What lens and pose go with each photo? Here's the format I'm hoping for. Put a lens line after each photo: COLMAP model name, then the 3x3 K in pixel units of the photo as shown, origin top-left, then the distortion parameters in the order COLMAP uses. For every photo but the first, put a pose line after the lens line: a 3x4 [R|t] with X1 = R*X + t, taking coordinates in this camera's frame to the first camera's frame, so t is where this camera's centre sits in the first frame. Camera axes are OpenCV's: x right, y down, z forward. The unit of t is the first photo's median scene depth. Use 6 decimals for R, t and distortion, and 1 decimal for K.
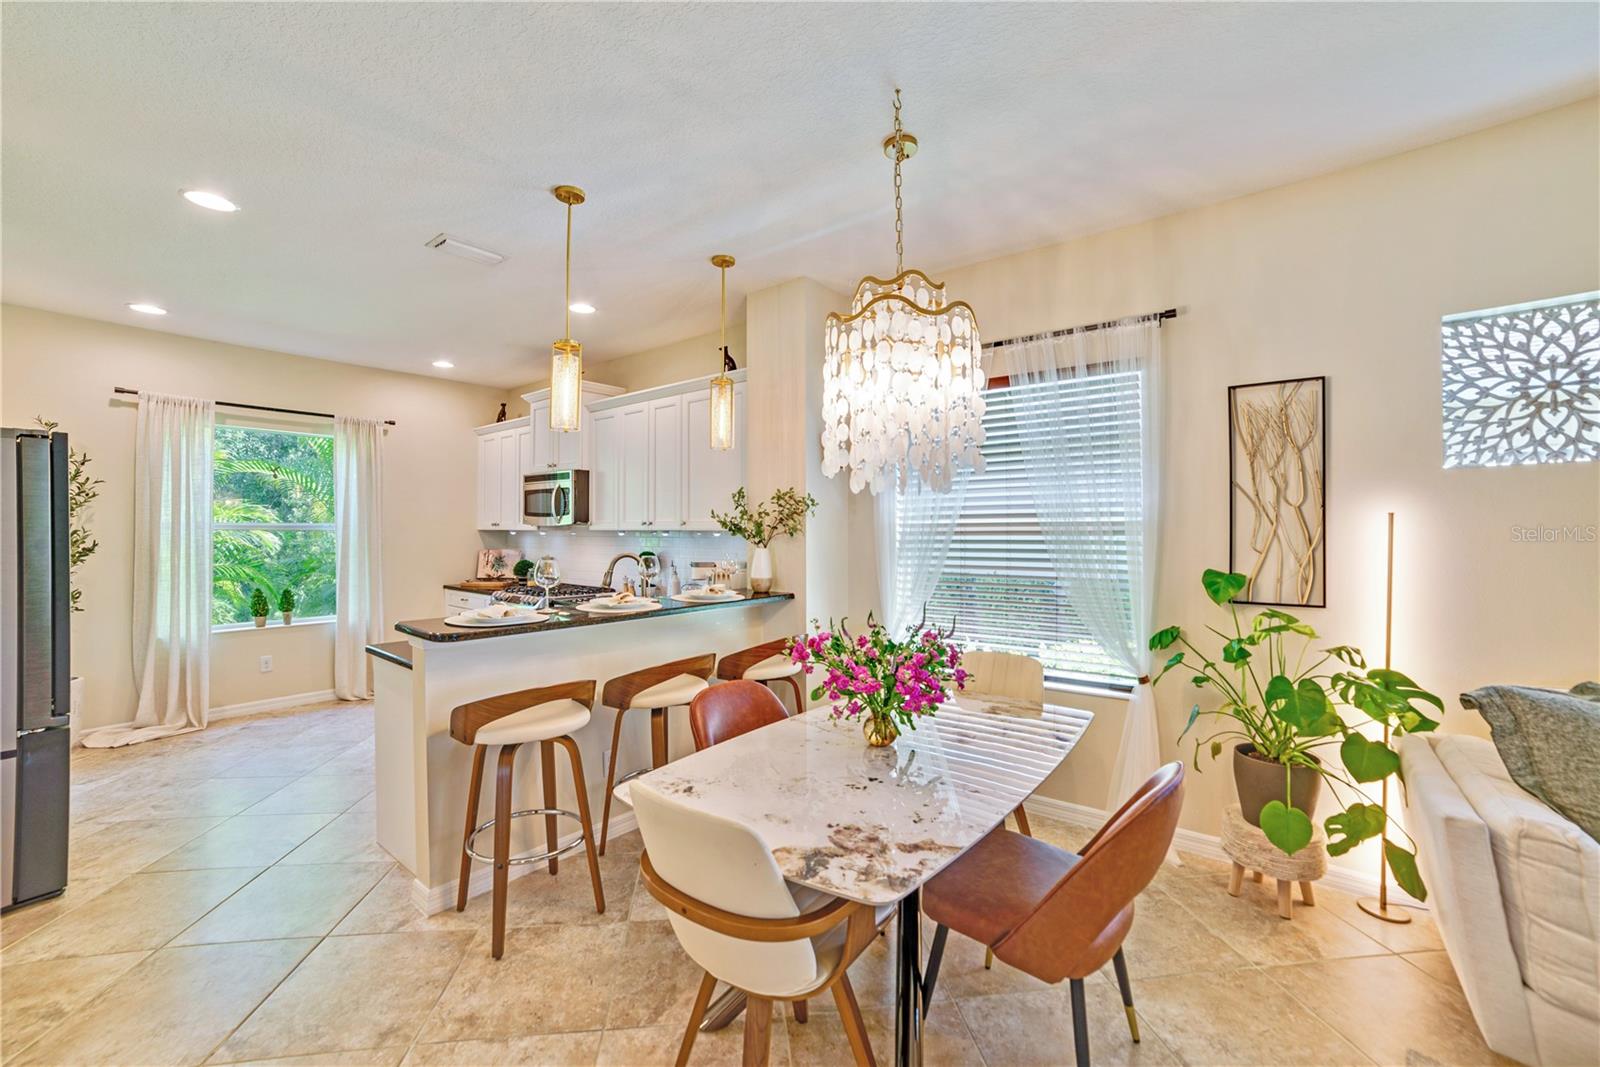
lens RADIAL K [[655.1, 0, 803.0], [0, 655.1, 521.1], [0, 0, 1]] dist [-0.062806, 0.023509]
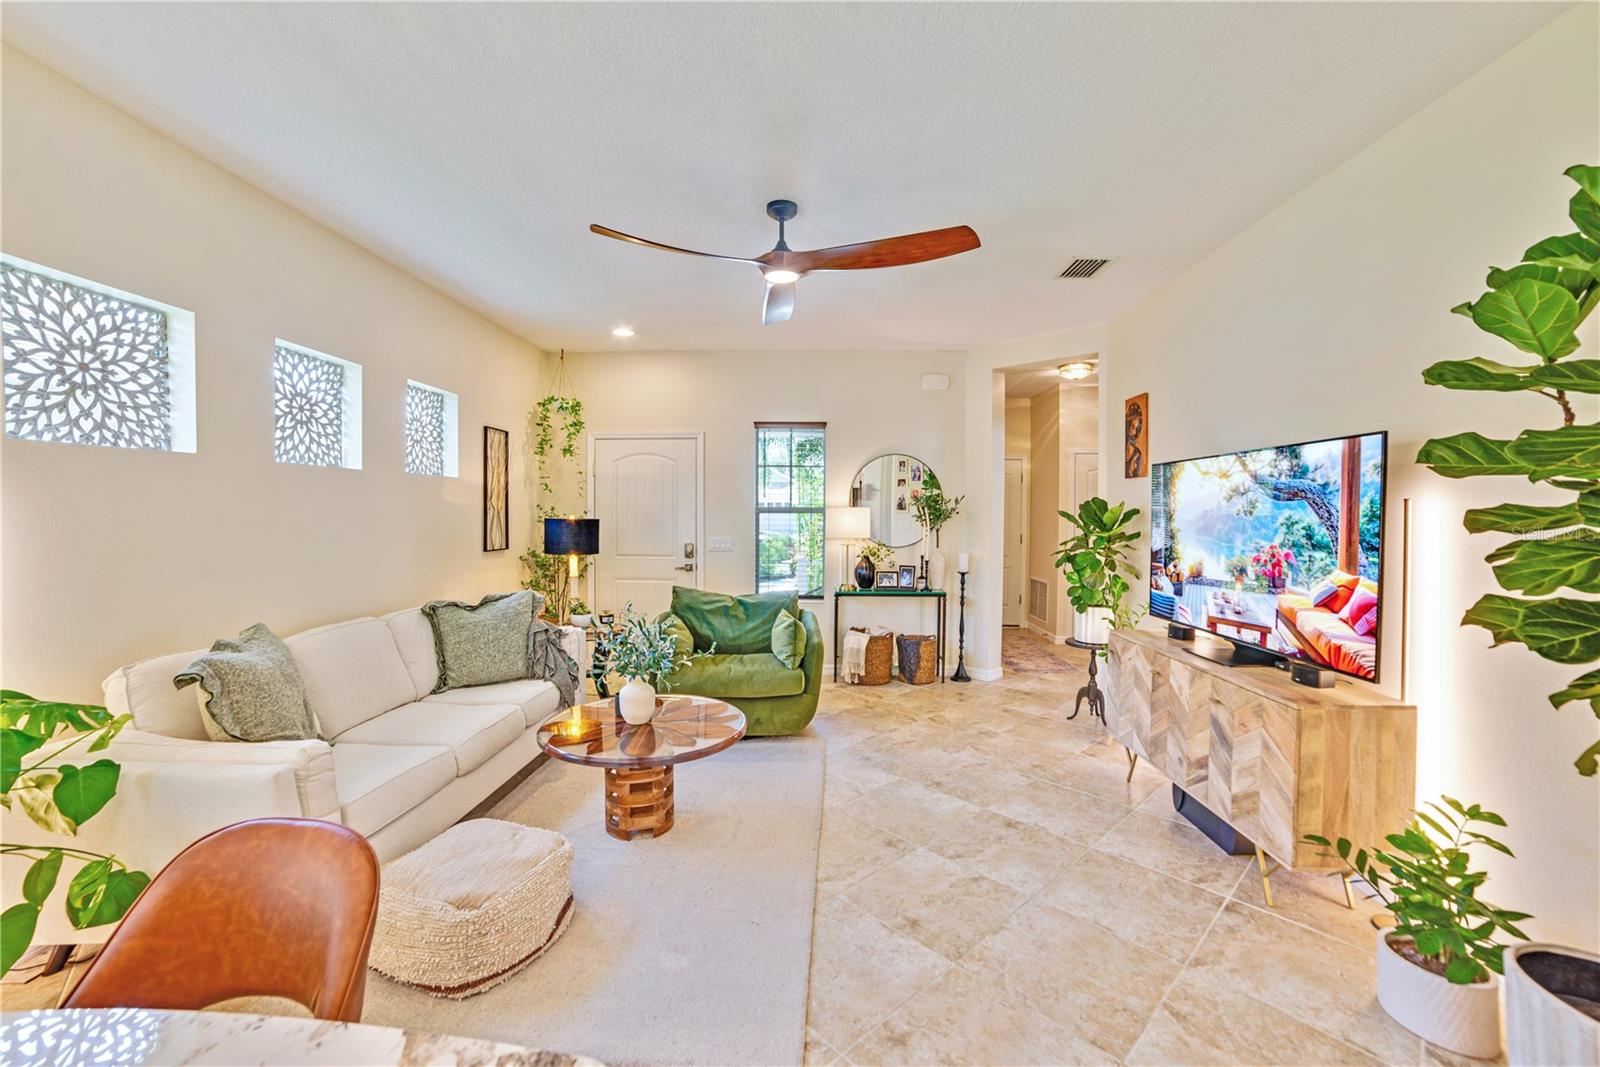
lens RADIAL K [[655.1, 0, 795.2], [0, 655.1, 526.4], [0, 0, 1]] dist [-0.062806, 0.023509]
pose [[-0.590916, -0.017273, 0.806548, -0.158828], [-0.009867, 0.999851, 0.014184, 0.007042], [-0.806672, 0.000423, -0.590999, 0.362309]]
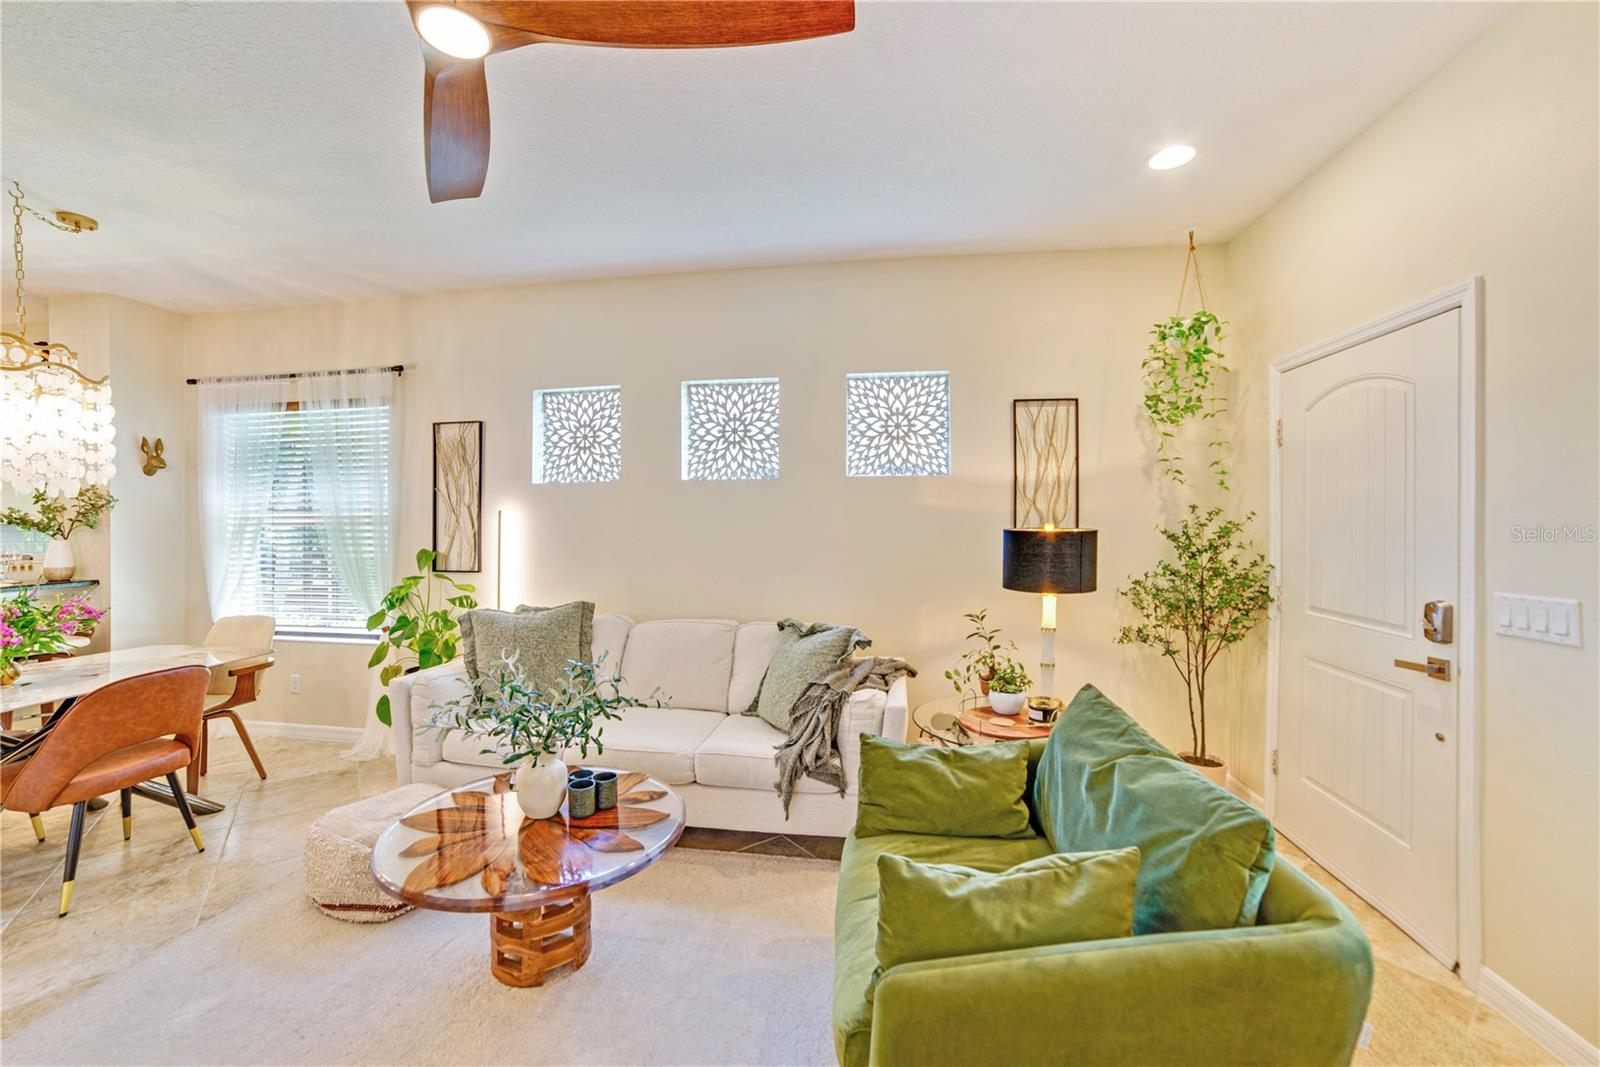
lens RADIAL K [[655.1, 0, 793.5], [0, 655.1, 521.5], [0, 0, 1]] dist [-0.062806, 0.023509]
pose [[0.870222, -0.003549, 0.492647, 0.434094], [-0.001122, 0.999957, 0.009186, -0.000558], [-0.492659, -0.008547, 0.870181, -0.448732]]
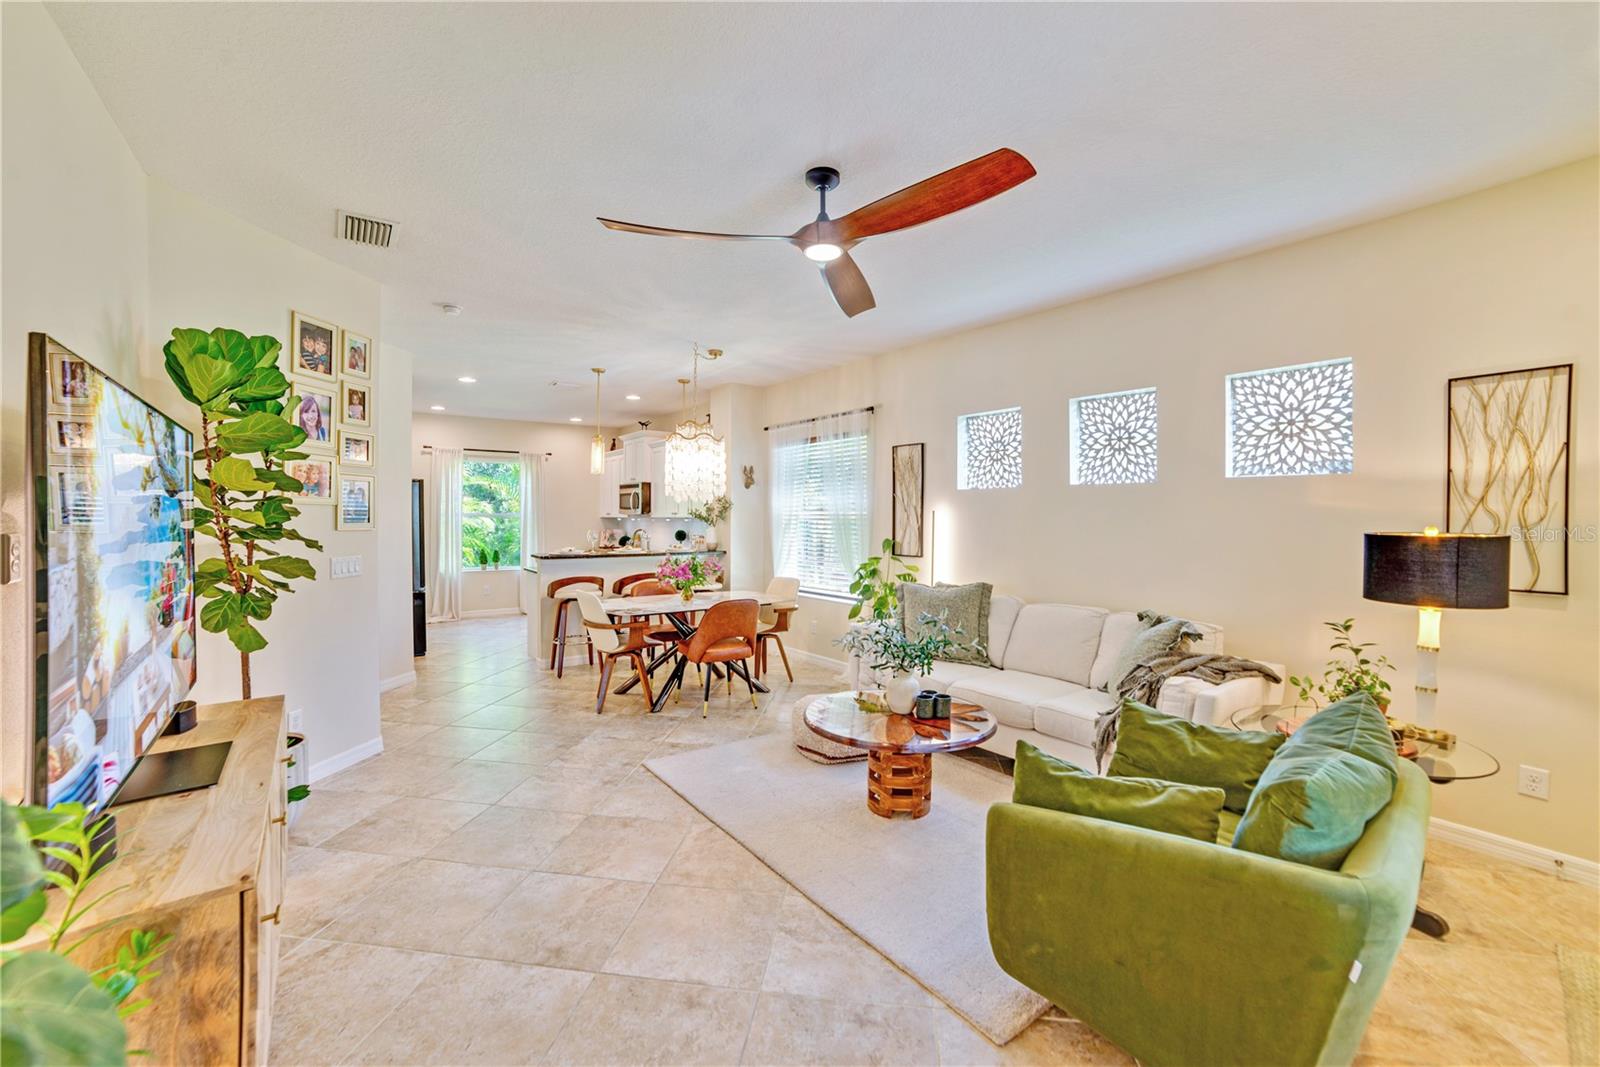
lens RADIAL K [[655.1, 0, 794.0], [0, 655.1, 525.2], [0, 0, 1]] dist [-0.062806, 0.023509]
pose [[0.967104, 0.011198, -0.254134, 0.583910], [-0.006539, 0.999795, 0.019170, -0.001638], [0.254296, -0.016878, 0.966979, -0.696897]]
